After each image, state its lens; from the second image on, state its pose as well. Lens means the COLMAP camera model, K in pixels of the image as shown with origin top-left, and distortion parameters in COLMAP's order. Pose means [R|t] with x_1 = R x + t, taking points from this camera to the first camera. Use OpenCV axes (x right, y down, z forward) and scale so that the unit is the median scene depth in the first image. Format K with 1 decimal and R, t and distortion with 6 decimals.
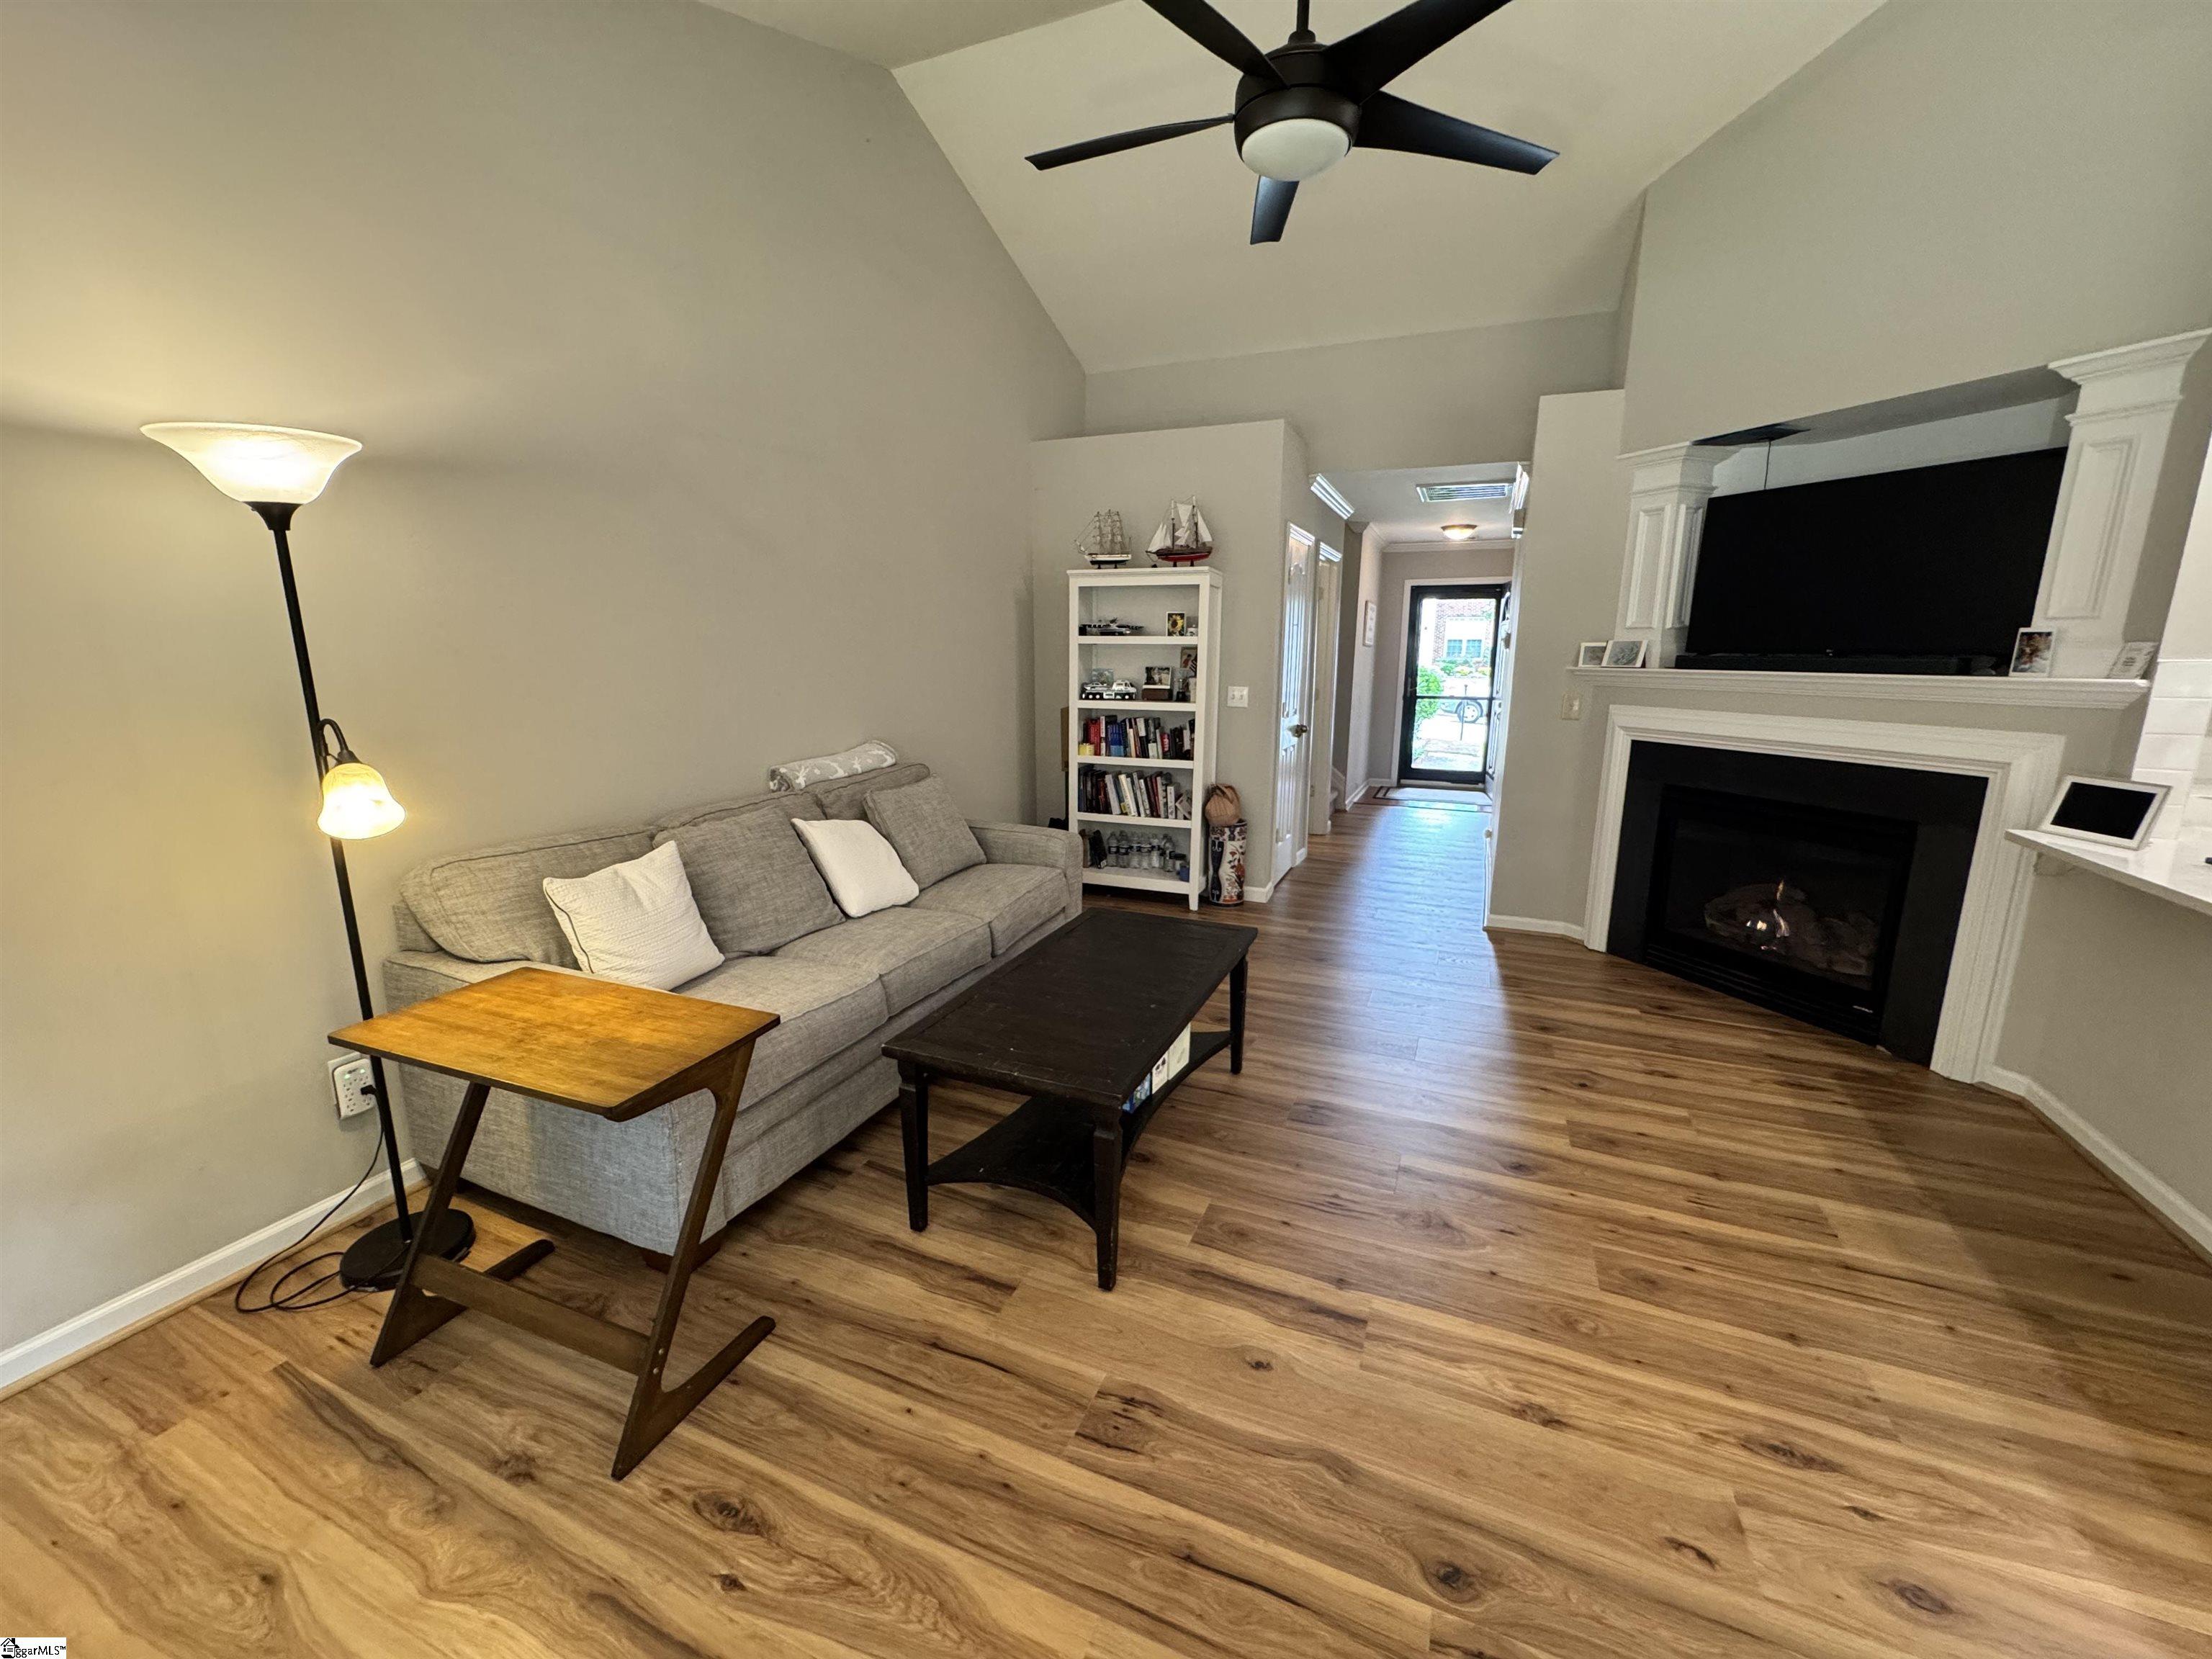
lens RADIAL K [[880.5, 0, 1104.9], [0, 880.5, 828.4], [0, 0, 1]] dist [-0.002856, 0.000496]
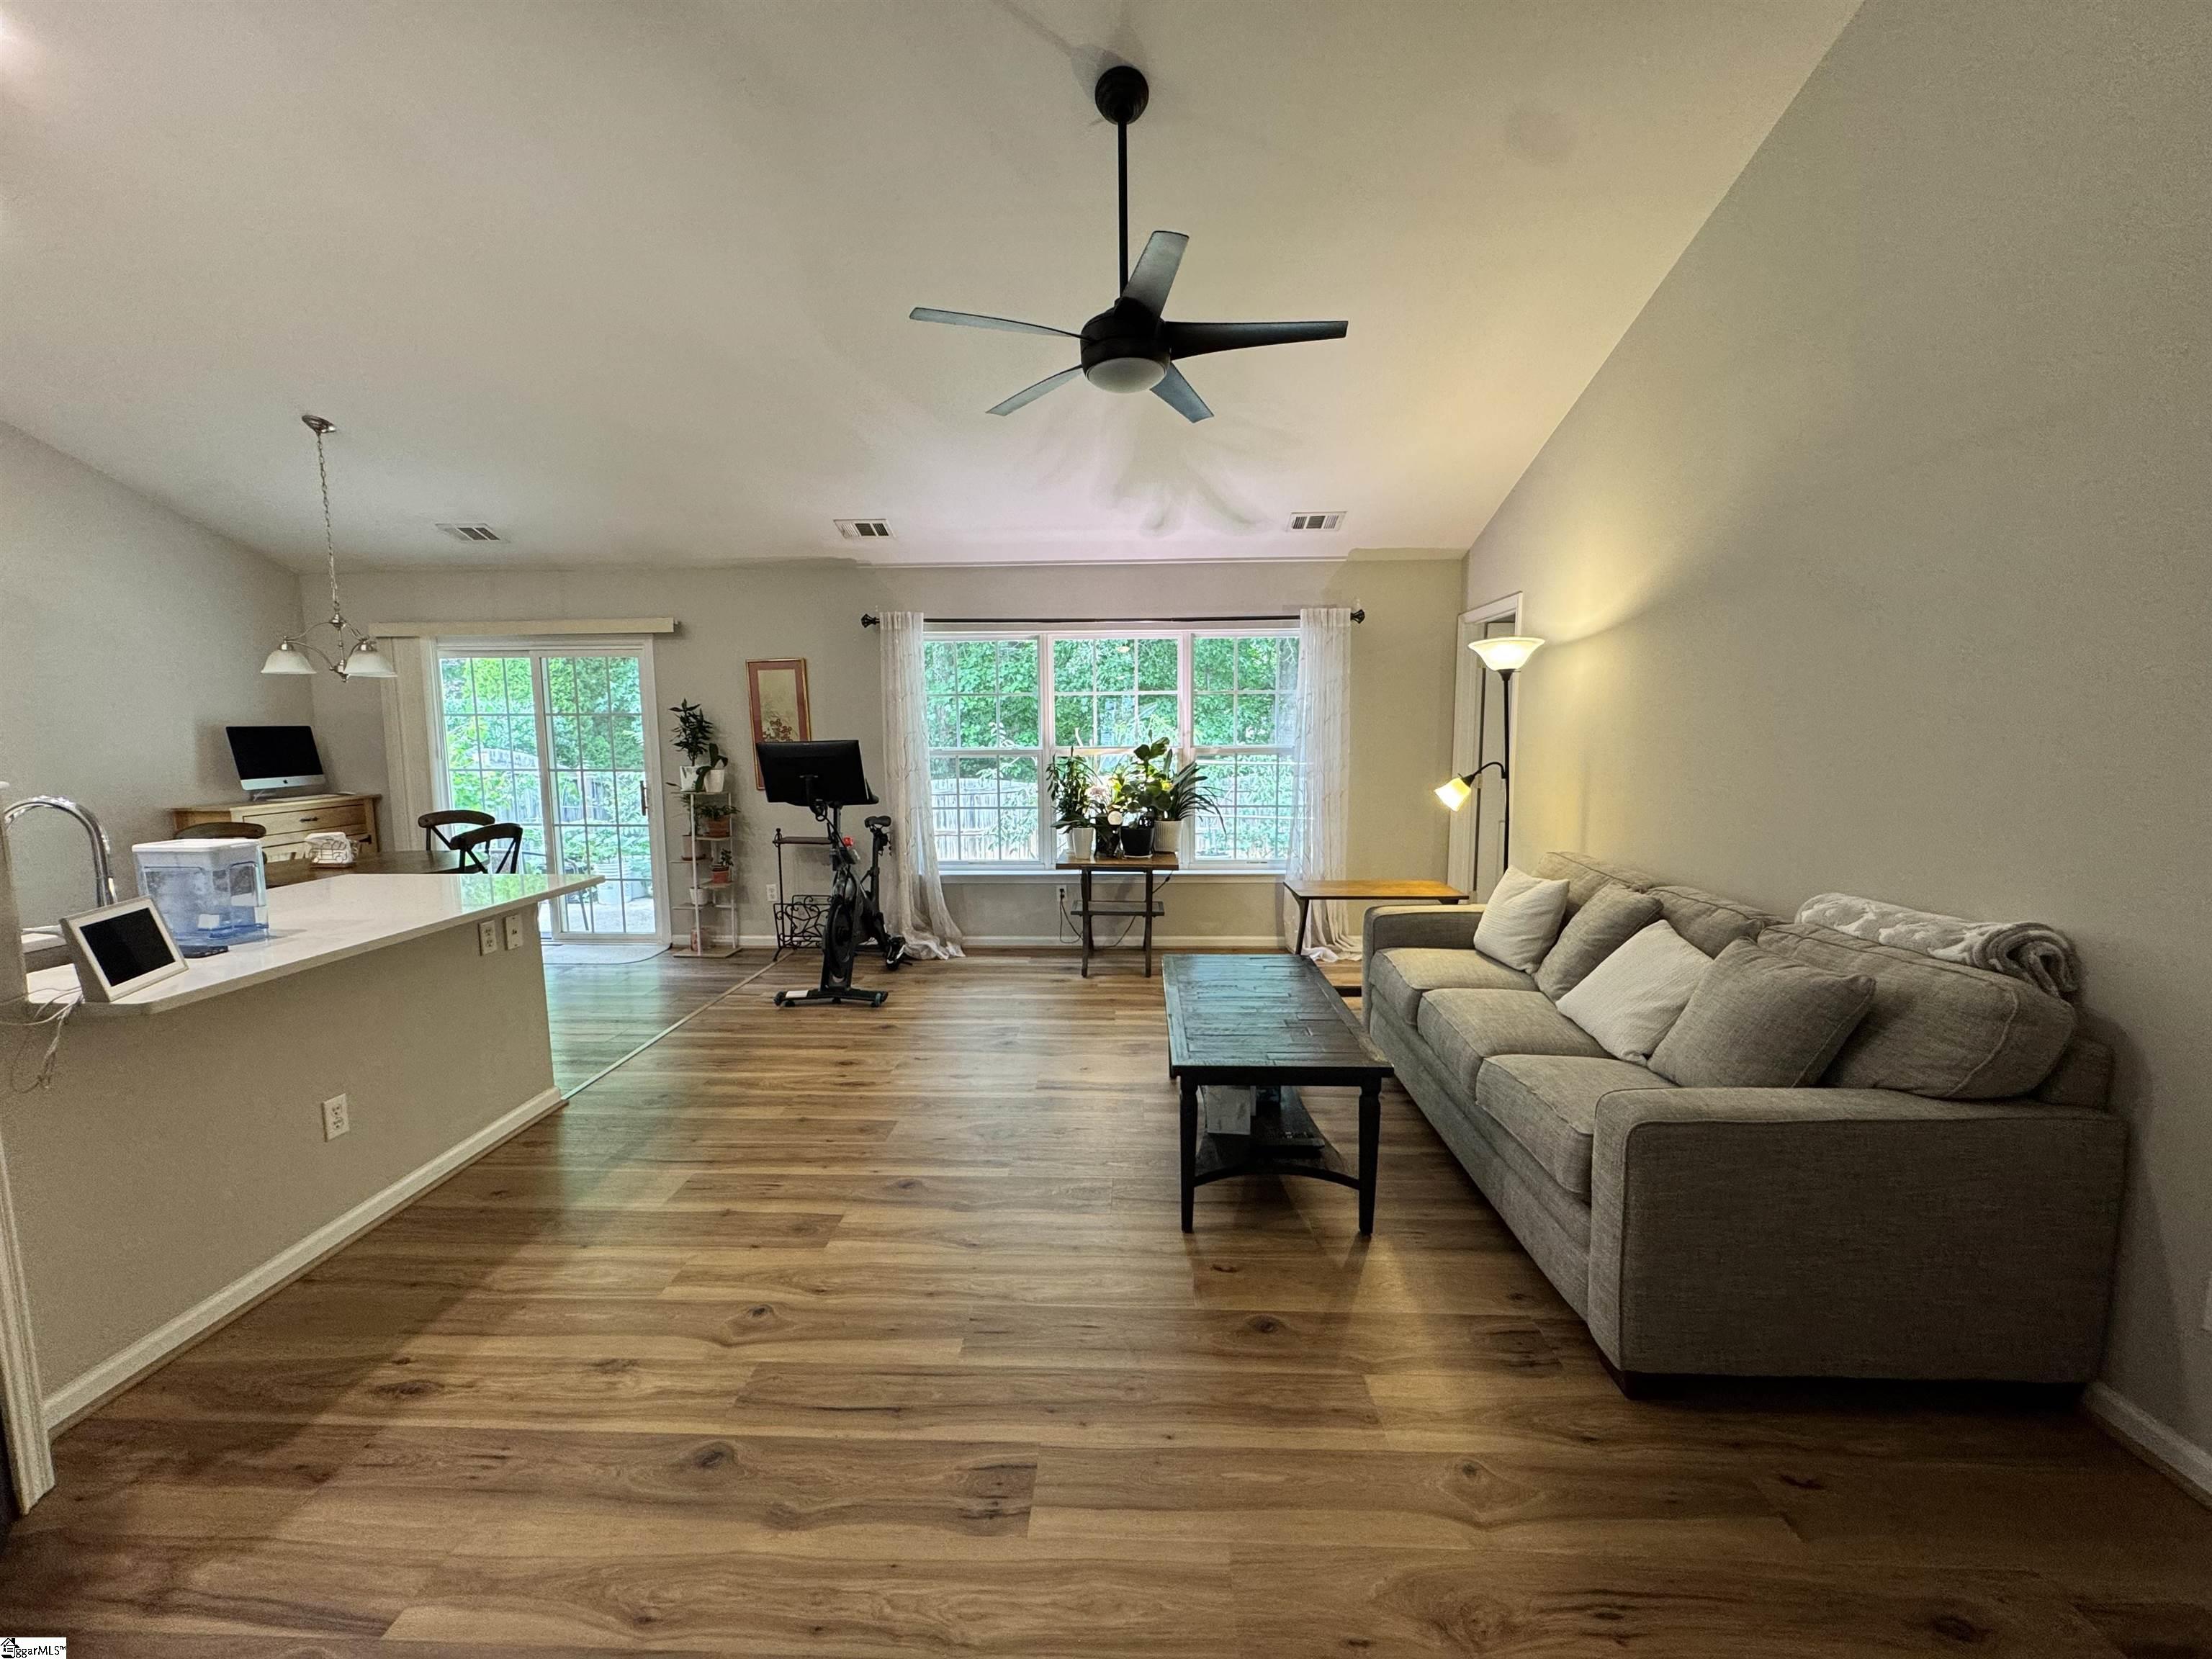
lens RADIAL K [[880.5, 0, 1105.9], [0, 880.5, 830.3], [0, 0, 1]] dist [-0.002856, 0.000496]
pose [[-0.933755, 0.042196, -0.355416, 0.520939], [-0.071304, 0.951189, 0.300259, -0.344204], [0.350737, 0.305711, -0.885169, 1.649931]]
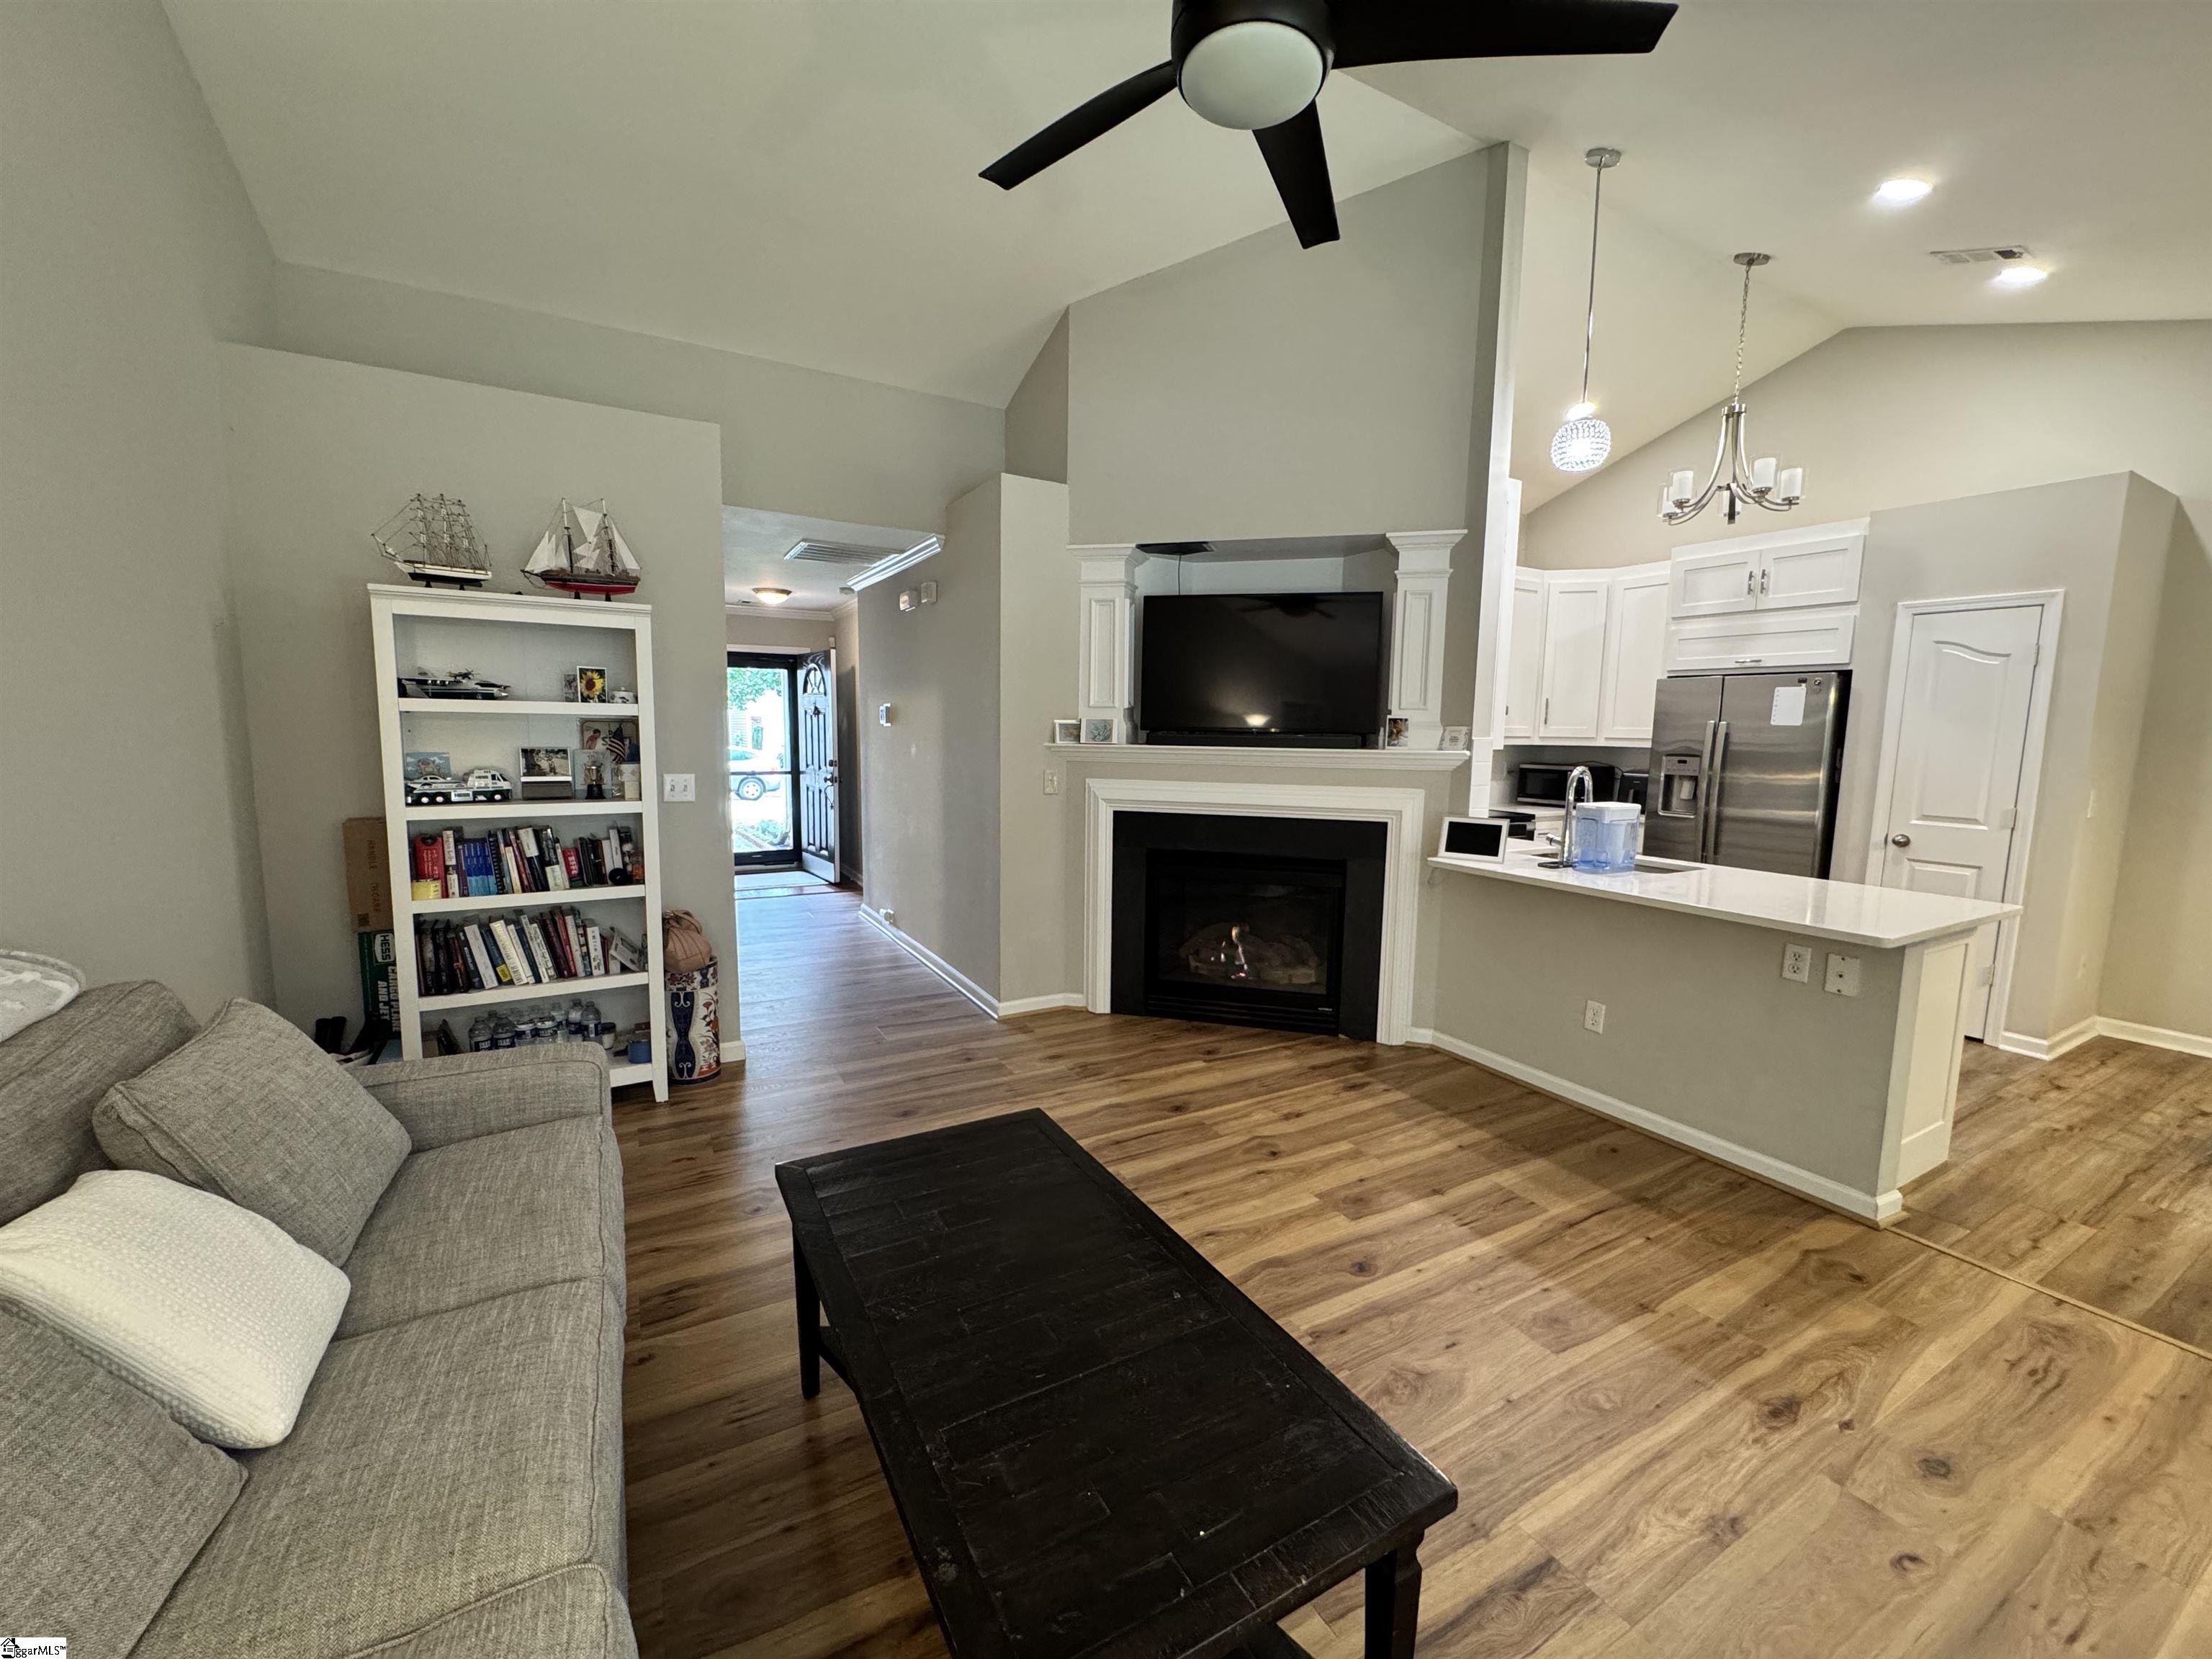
lens RADIAL K [[880.5, 0, 1105.2], [0, 880.5, 829.7], [0, 0, 1]] dist [-0.002856, 0.000496]
pose [[0.609895, -0.087793, 0.787604, -0.345867], [0.146851, 0.989153, -0.003457, -0.103883], [-0.778757, 0.117769, 0.616172, 0.483859]]
